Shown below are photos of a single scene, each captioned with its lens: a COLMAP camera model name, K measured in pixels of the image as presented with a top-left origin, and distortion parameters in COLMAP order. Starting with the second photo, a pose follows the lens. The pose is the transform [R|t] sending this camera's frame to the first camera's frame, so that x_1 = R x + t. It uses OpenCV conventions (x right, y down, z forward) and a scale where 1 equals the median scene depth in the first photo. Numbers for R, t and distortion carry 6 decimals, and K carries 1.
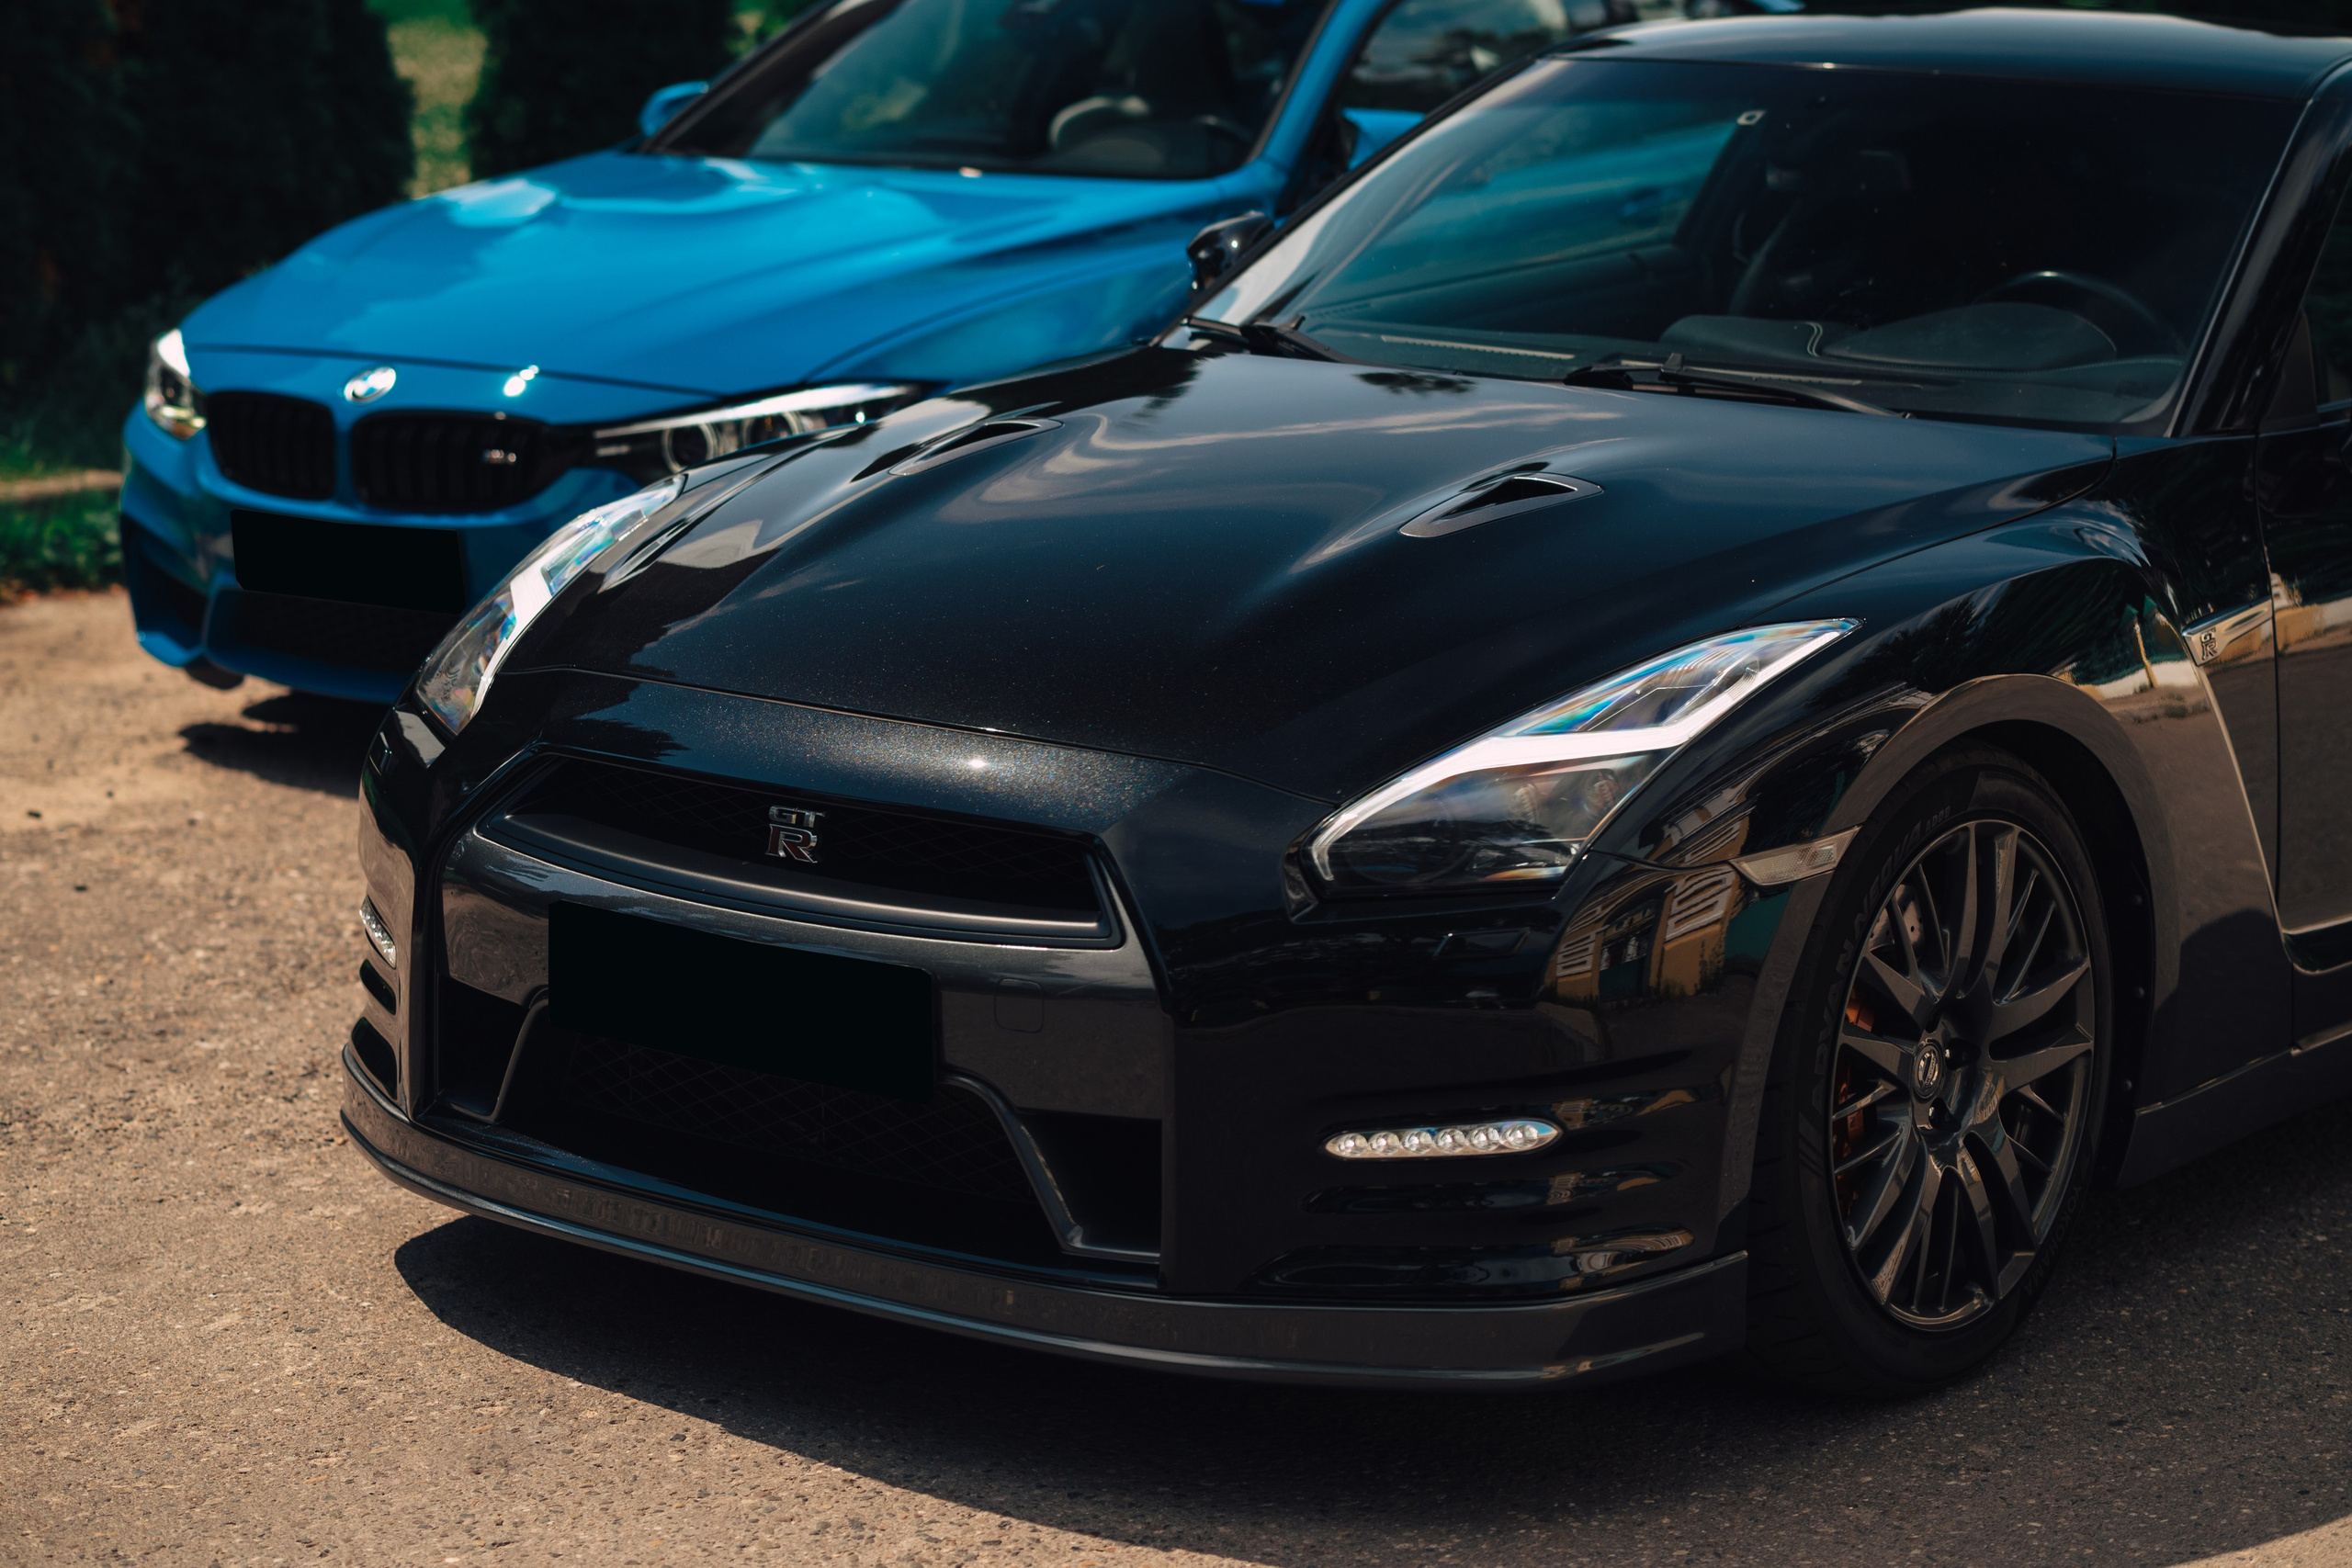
lens RADIAL K [[5788.1, 0, 1174.4], [0, 5788.1, 784.9], [0, 0, 1]] dist [0.052857, 0.000000]
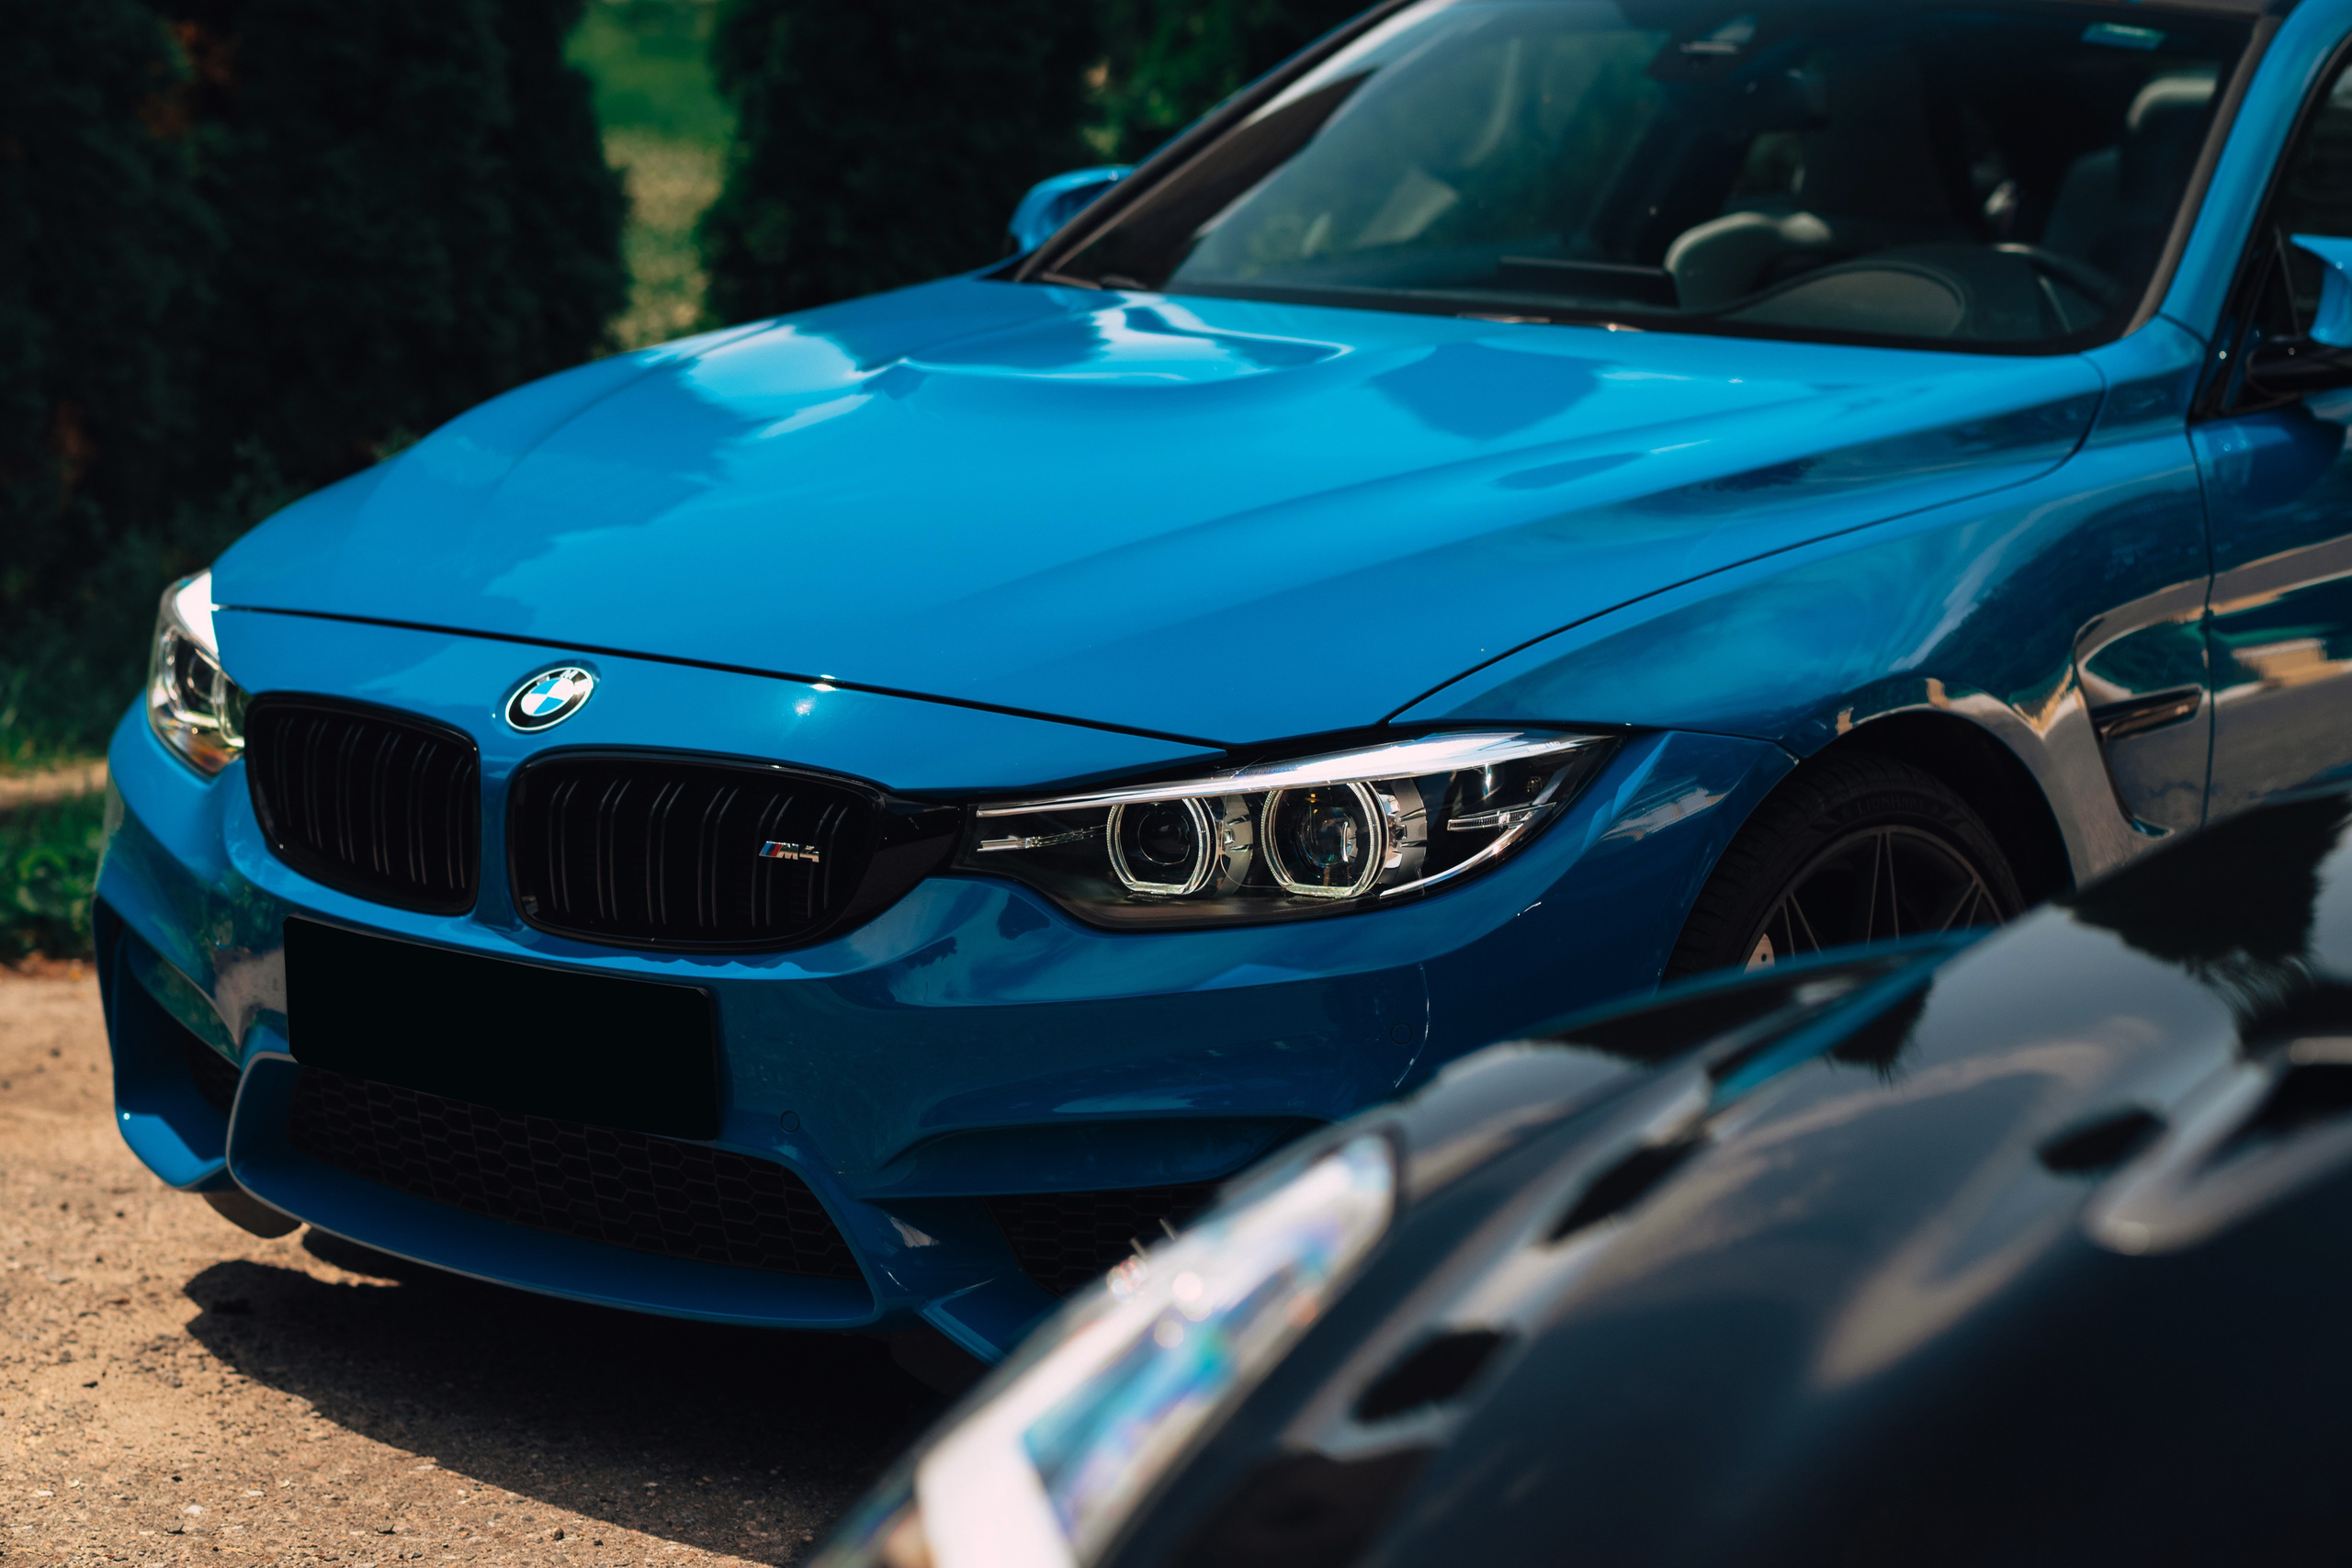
lens RADIAL K [[5788.1, 0, 1177.2], [0, 5788.1, 784.0], [0, 0, 1]] dist [0.052857, 0.000000]
pose [[0.999132, 0.029888, -0.029032, -0.062114], [-0.030670, 0.999169, -0.026856, -0.045899], [0.028205, 0.027723, 0.999218, 0.446274]]
